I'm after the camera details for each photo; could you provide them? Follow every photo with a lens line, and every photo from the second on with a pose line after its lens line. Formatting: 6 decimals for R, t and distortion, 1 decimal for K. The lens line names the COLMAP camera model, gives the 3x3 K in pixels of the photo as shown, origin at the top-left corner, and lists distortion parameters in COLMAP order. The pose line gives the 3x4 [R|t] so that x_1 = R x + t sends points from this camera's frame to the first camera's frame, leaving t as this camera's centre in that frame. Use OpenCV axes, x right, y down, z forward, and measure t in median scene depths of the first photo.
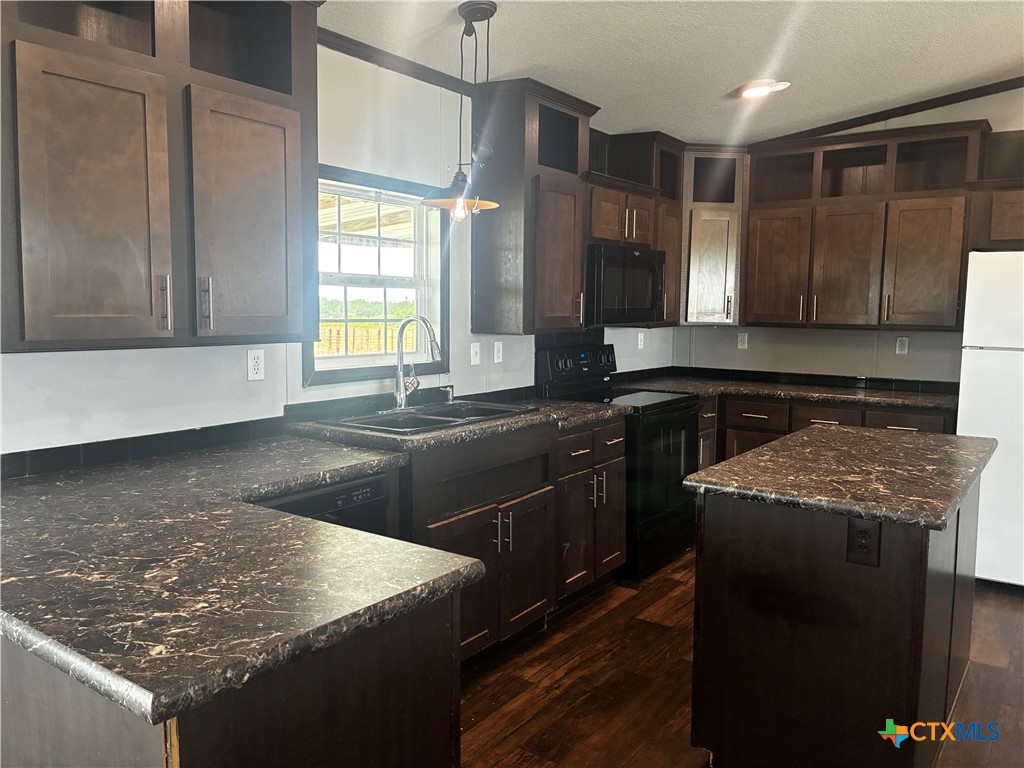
lens RADIAL K [[785.2, 0, 506.3], [0, 785.2, 381.4], [0, 0, 1]] dist [0.035799, -0.036621]
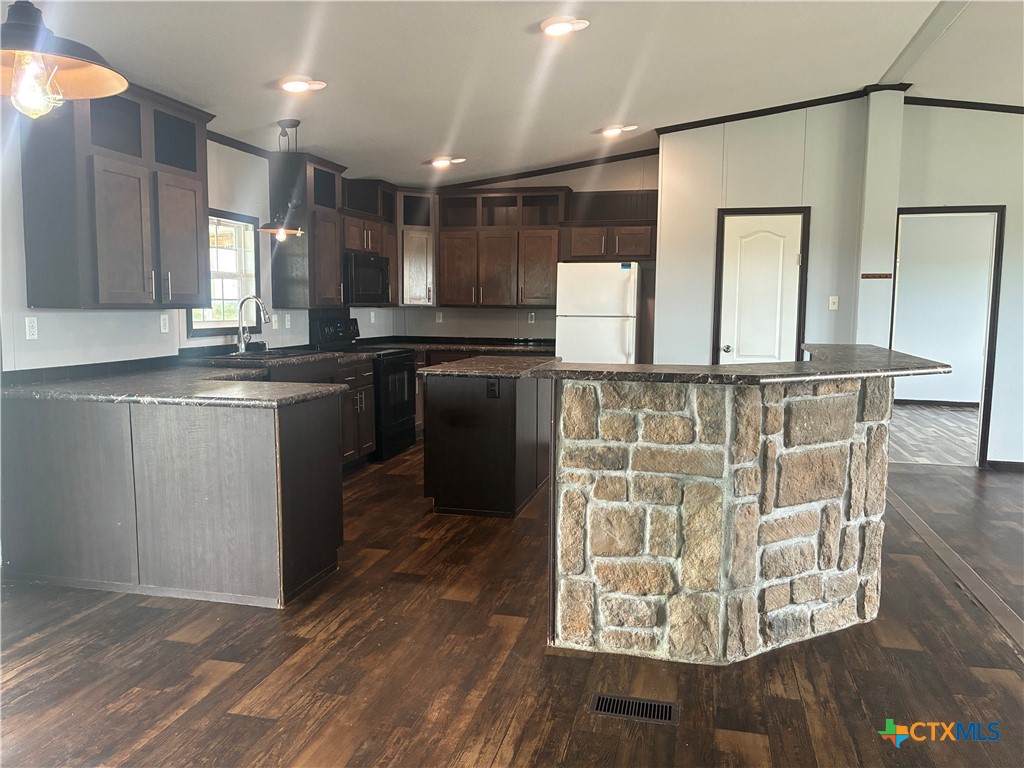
lens RADIAL K [[785.2, 0, 506.2], [0, 785.2, 381.0], [0, 0, 1]] dist [0.035799, -0.036621]
pose [[0.928448, -0.038248, 0.369489, -0.188219], [0.035976, 0.999268, 0.013040, 0.074545], [-0.369717, 0.001186, 0.929144, -0.595640]]
